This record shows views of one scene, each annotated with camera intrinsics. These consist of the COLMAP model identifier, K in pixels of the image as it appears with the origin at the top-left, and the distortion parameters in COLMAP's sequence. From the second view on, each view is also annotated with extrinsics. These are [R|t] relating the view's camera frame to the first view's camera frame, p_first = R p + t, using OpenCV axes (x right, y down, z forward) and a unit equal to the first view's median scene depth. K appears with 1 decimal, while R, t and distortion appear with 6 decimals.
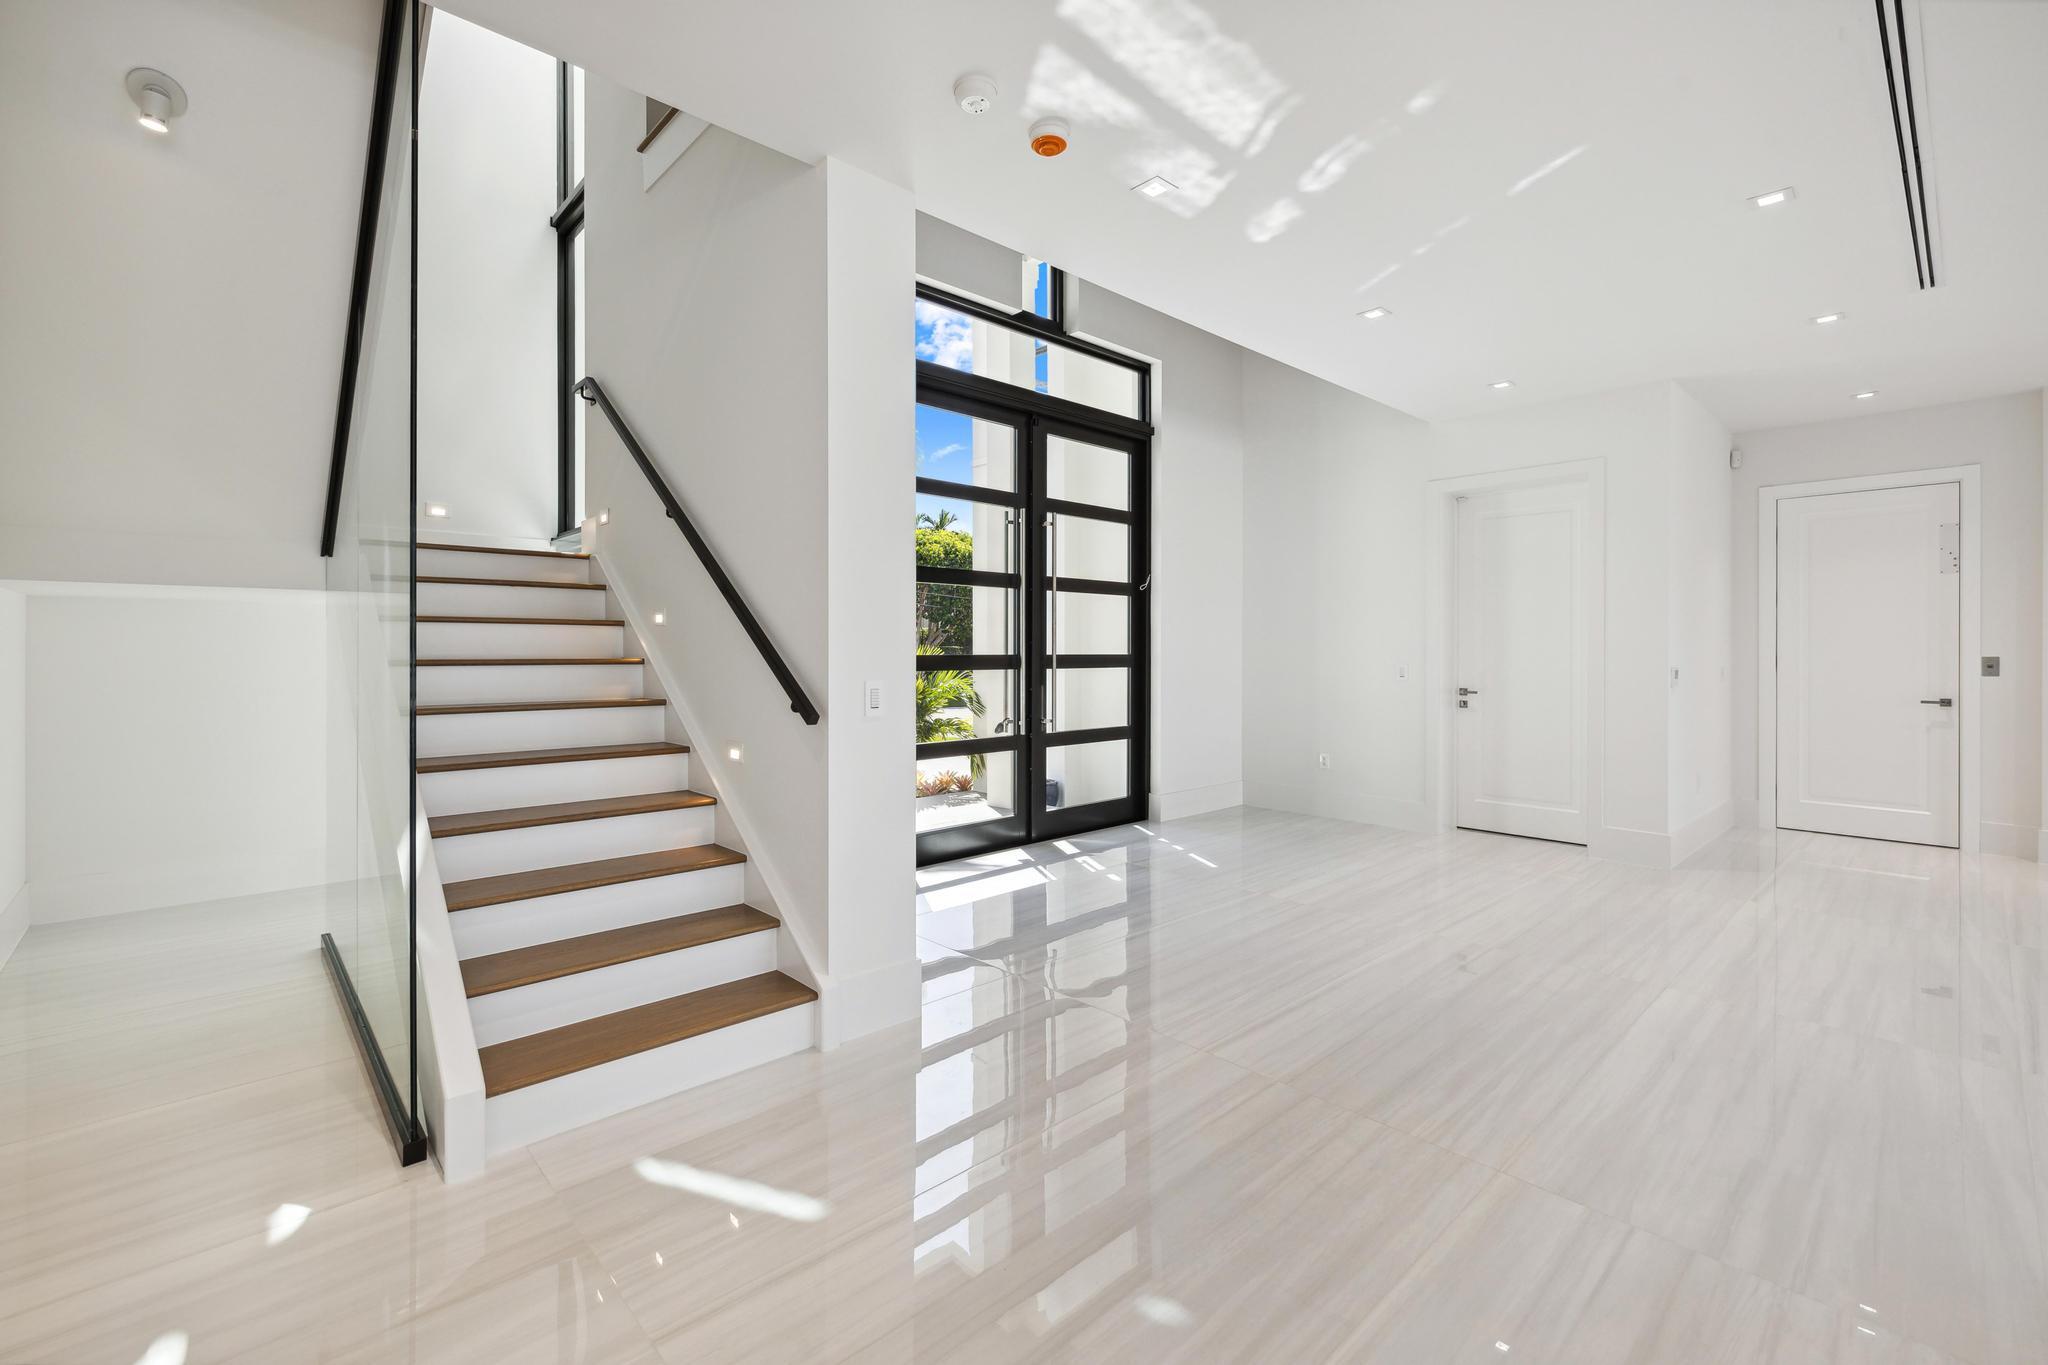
lens RADIAL K [[891.3, 0, 1000.9], [0, 891.3, 635.7], [0, 0, 1]] dist [0.011147, 0.001093]
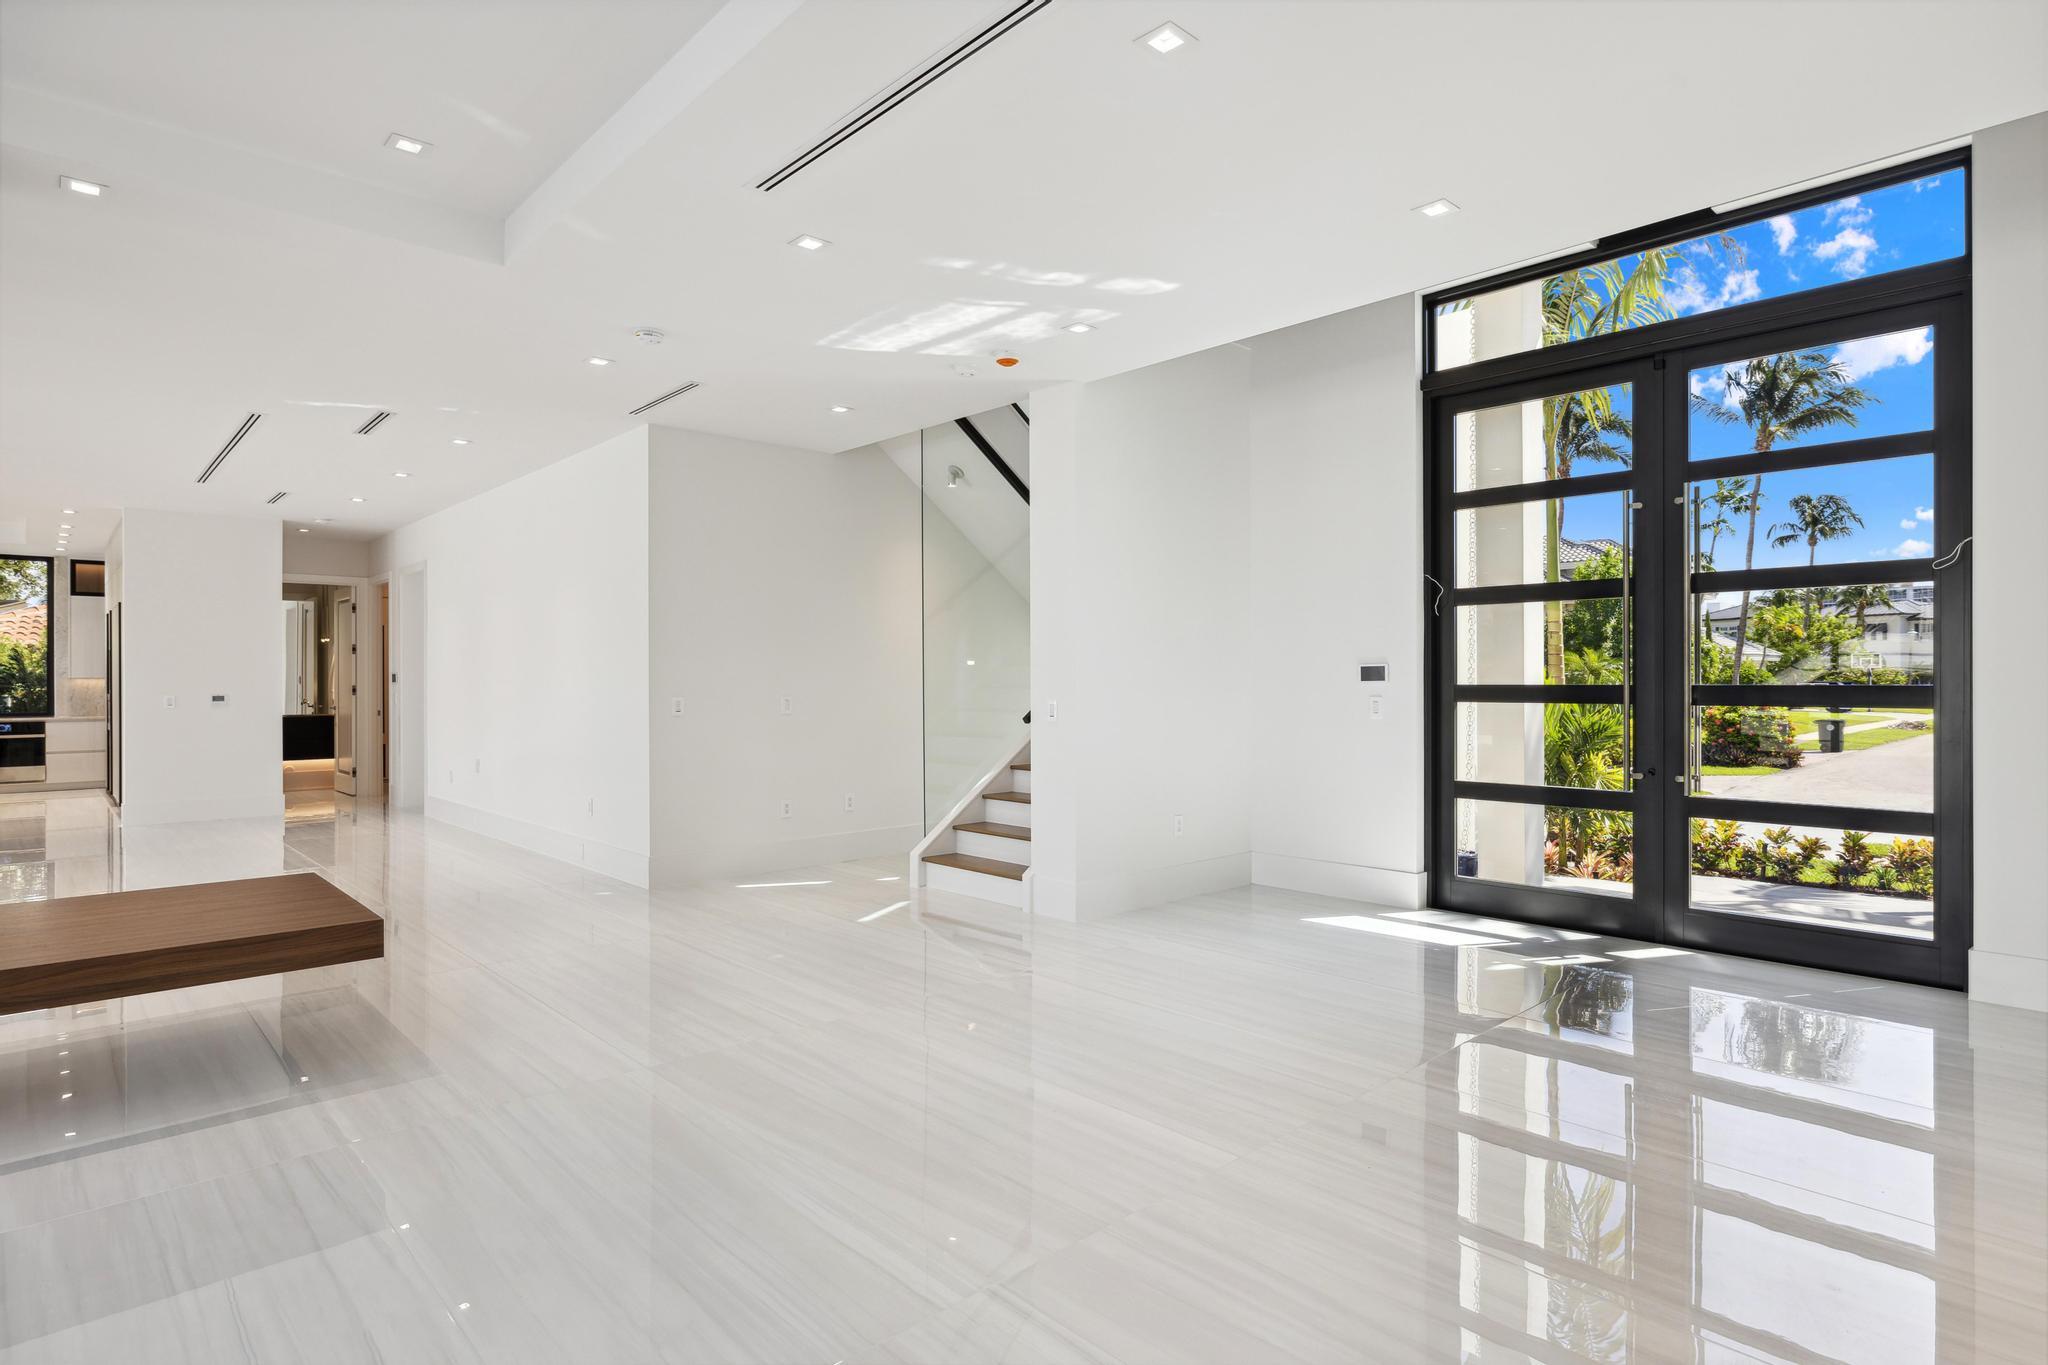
lens RADIAL K [[1068.3, 0, 1034.0], [0, 1068.3, 680.4], [0, 0, 1]] dist [0.011908, -0.001229]
pose [[0.013609, 0.005797, -0.999891, 1.642596], [0.016049, 0.999853, 0.006016, 0.008139], [0.999779, -0.016130, 0.013514, 0.861823]]
